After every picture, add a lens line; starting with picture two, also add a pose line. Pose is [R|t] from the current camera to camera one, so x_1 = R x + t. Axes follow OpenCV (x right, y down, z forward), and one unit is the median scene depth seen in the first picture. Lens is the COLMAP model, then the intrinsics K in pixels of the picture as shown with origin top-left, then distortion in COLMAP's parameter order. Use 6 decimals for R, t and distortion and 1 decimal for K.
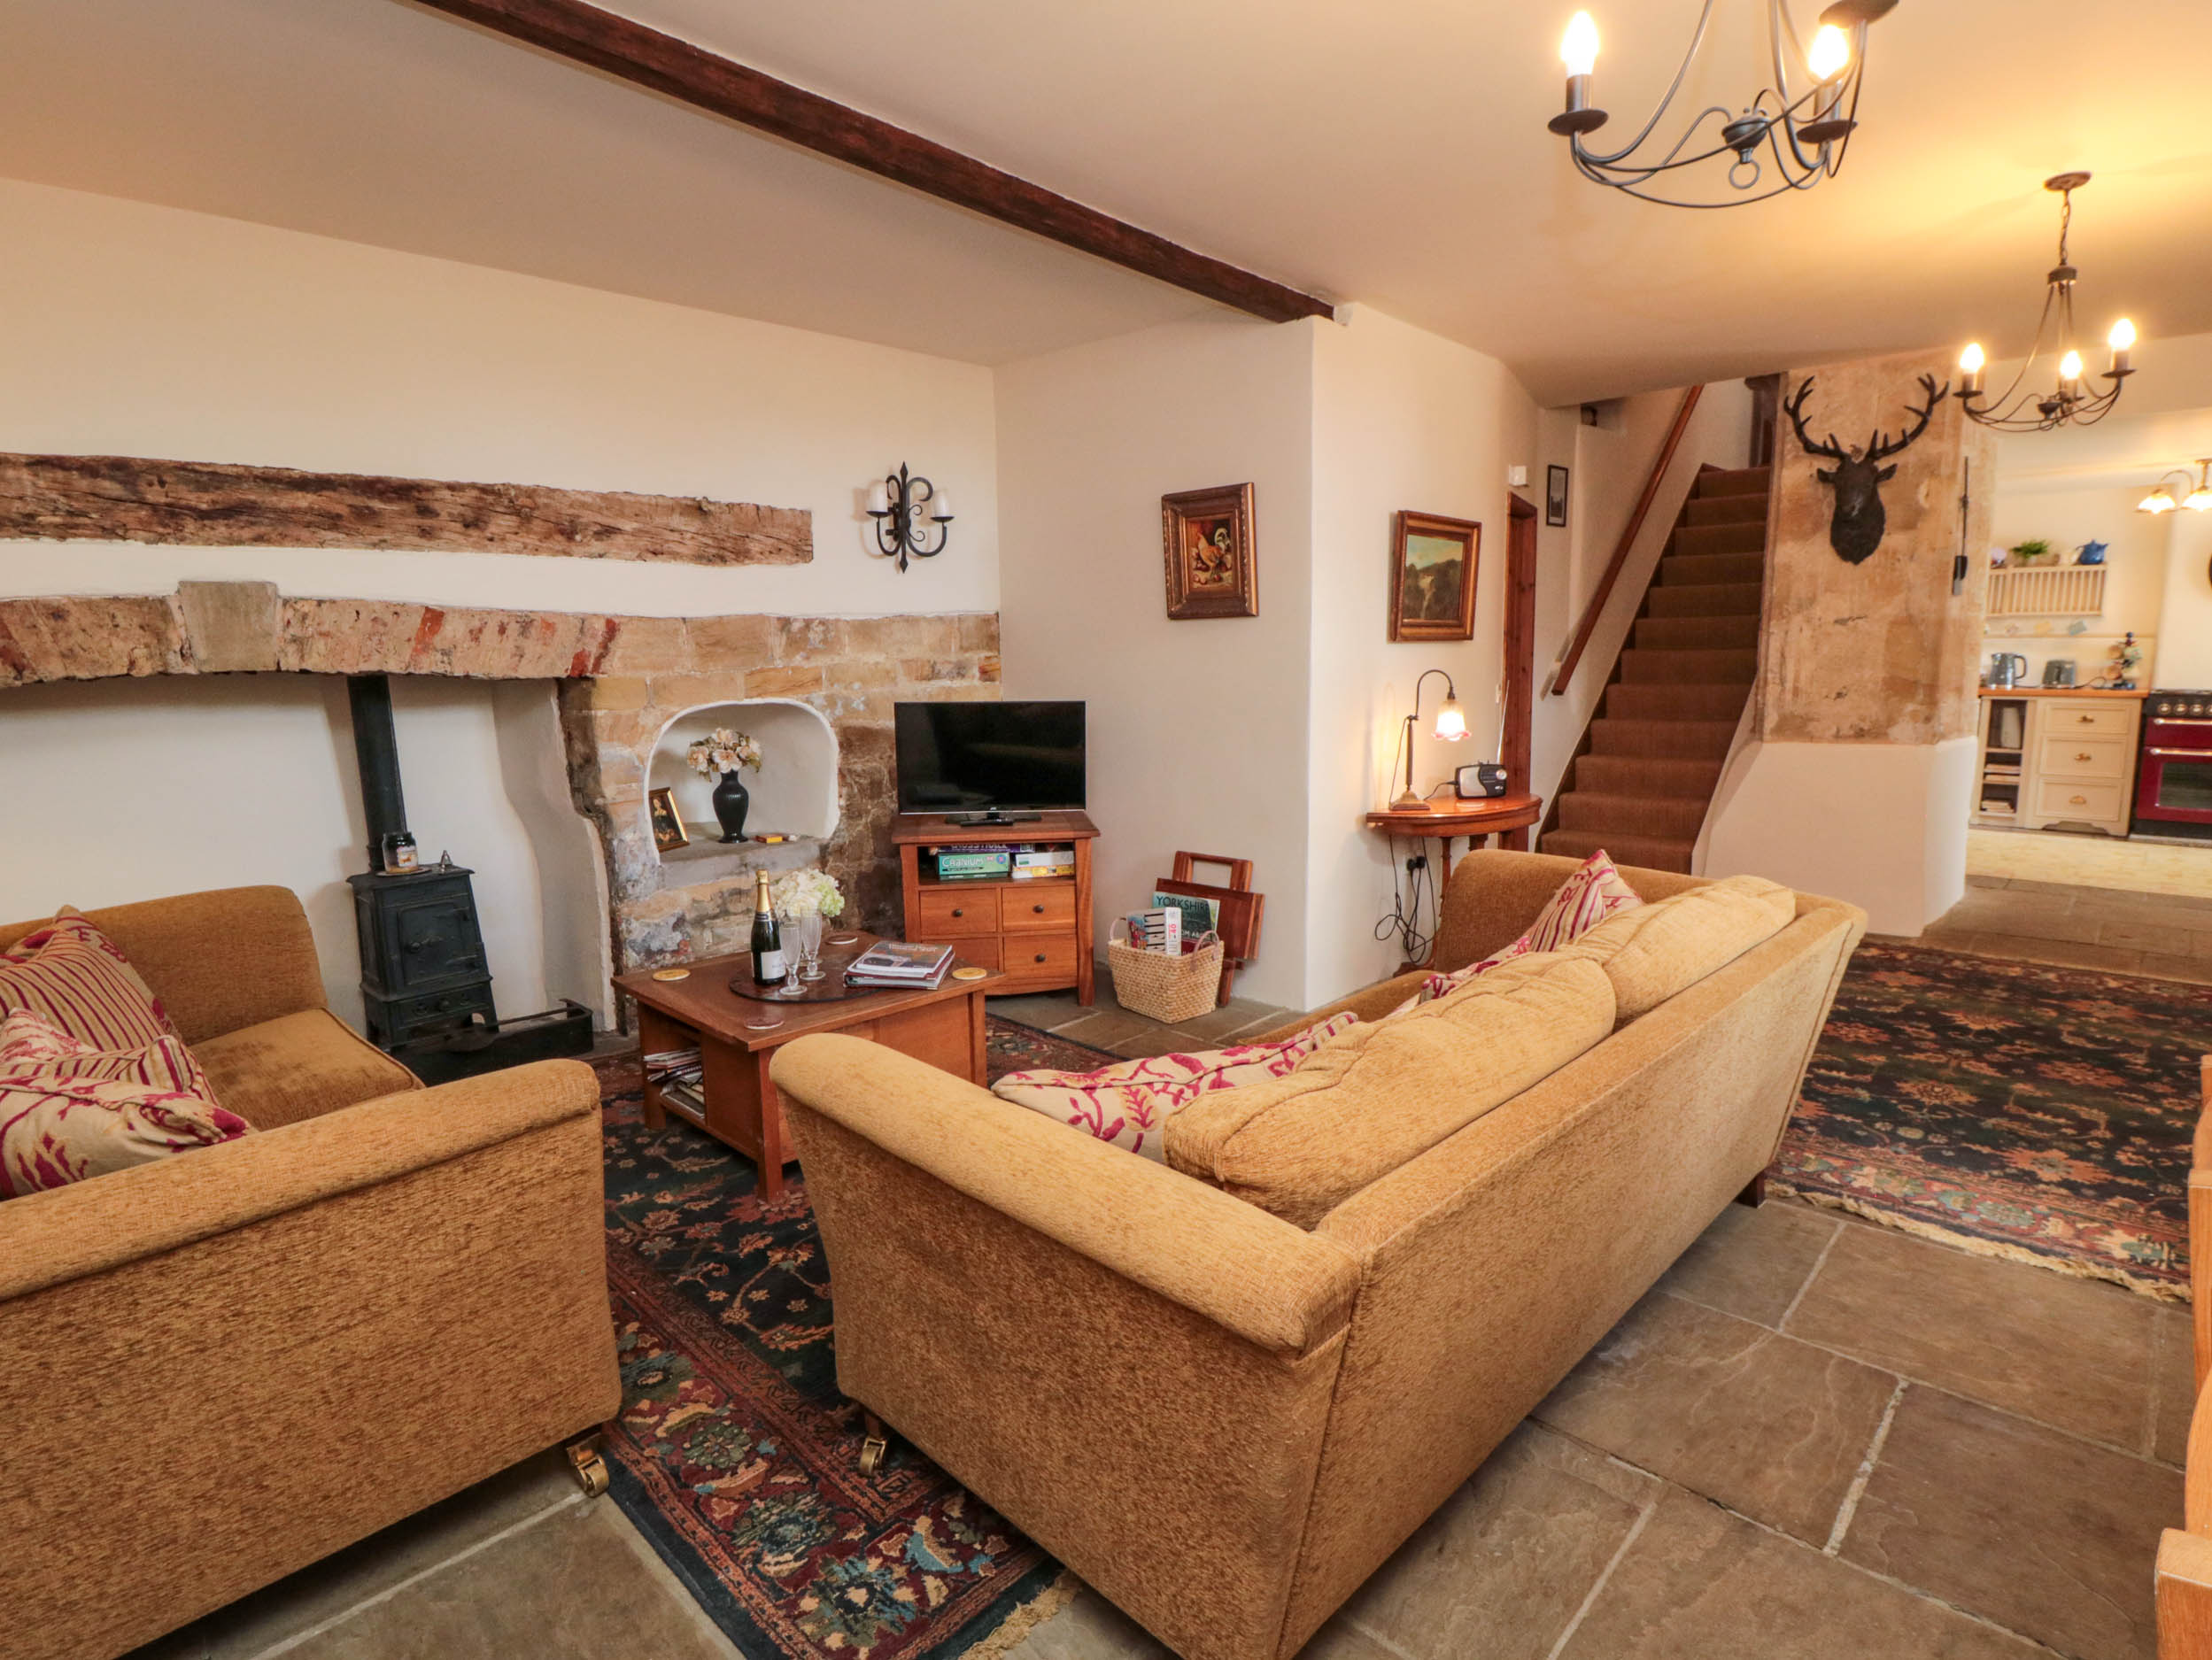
lens RADIAL K [[1143.1, 0, 1133.7], [0, 1143.1, 829.3], [0, 0, 1]] dist [0.000832, -0.013403]
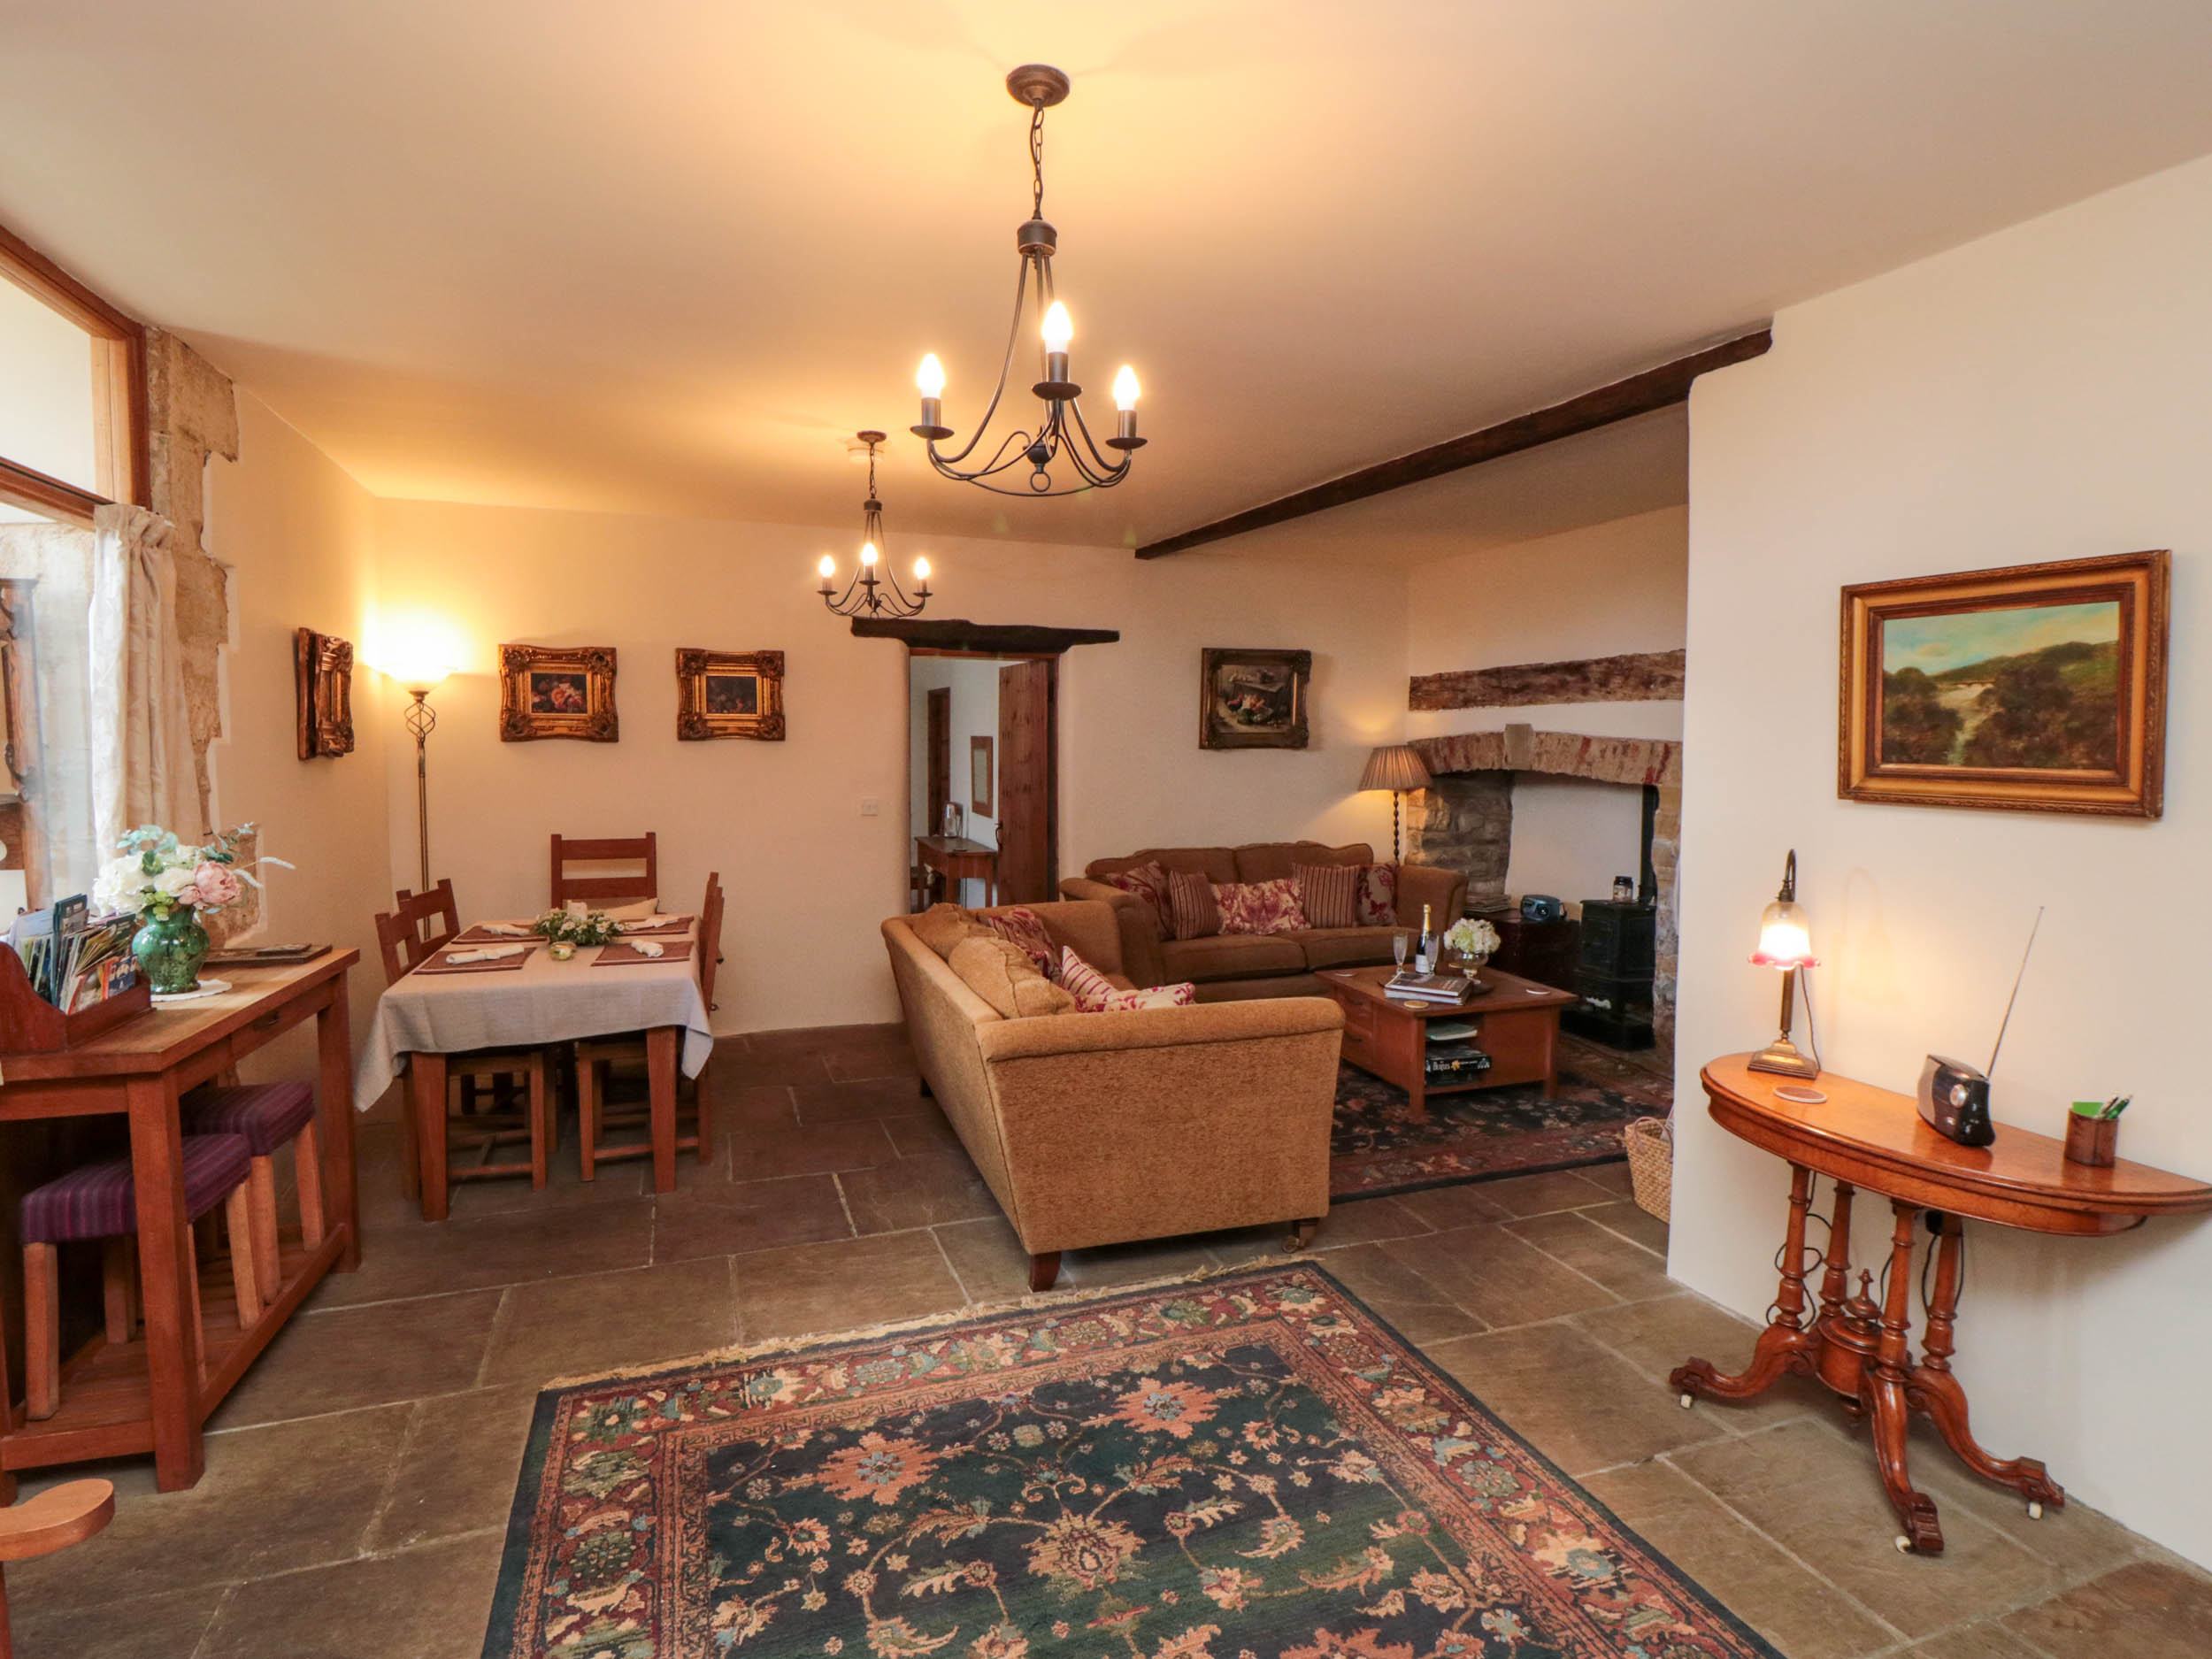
lens RADIAL K [[1143.2, 0, 1162.1], [0, 1143.2, 828.2], [0, 0, 1]] dist [0.000832, -0.013403]
pose [[-0.407823, 0.083760, -0.909211, 1.113772], [-0.145987, 0.976991, 0.155486, -0.229956], [0.901315, 0.196144, -0.386212, 1.100282]]
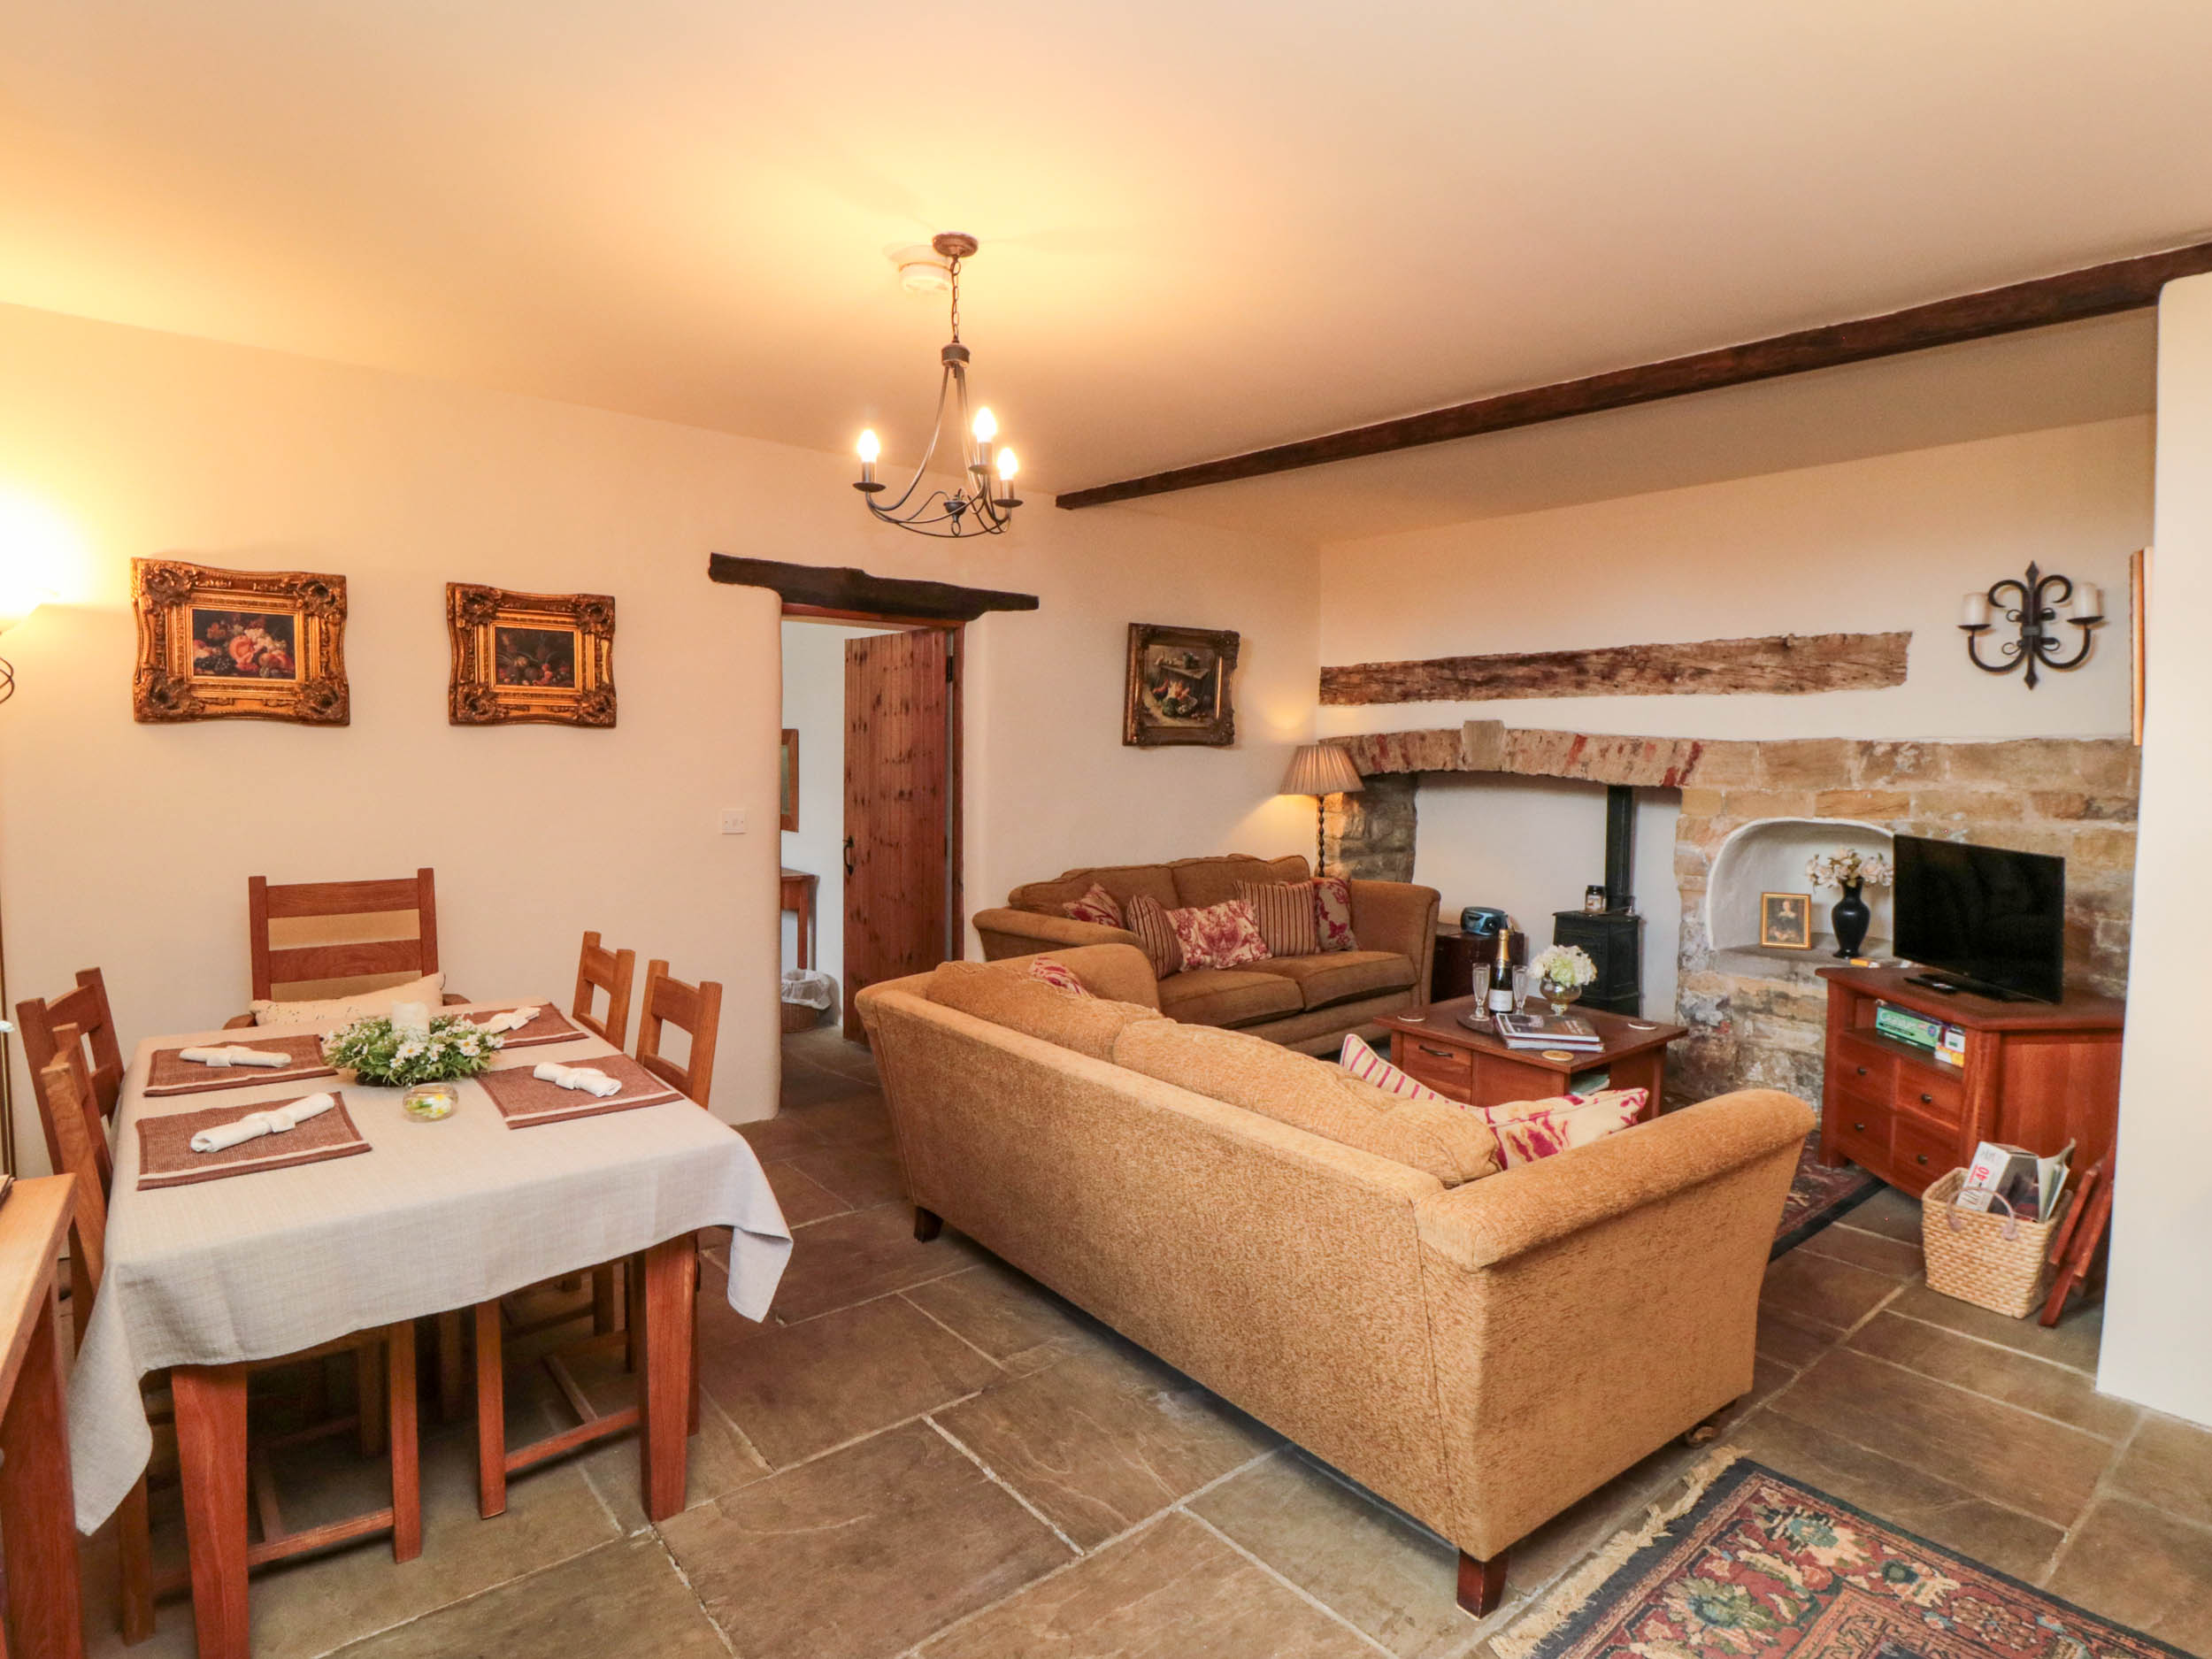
lens RADIAL K [[1143.2, 0, 1160.7], [0, 1143.2, 827.8], [0, 0, 1]] dist [0.000832, -0.013403]
pose [[-0.092034, 0.084673, -0.992149, 0.910172], [-0.171711, 0.980102, 0.099573, -0.128354], [0.980839, 0.179528, -0.075664, 0.594747]]
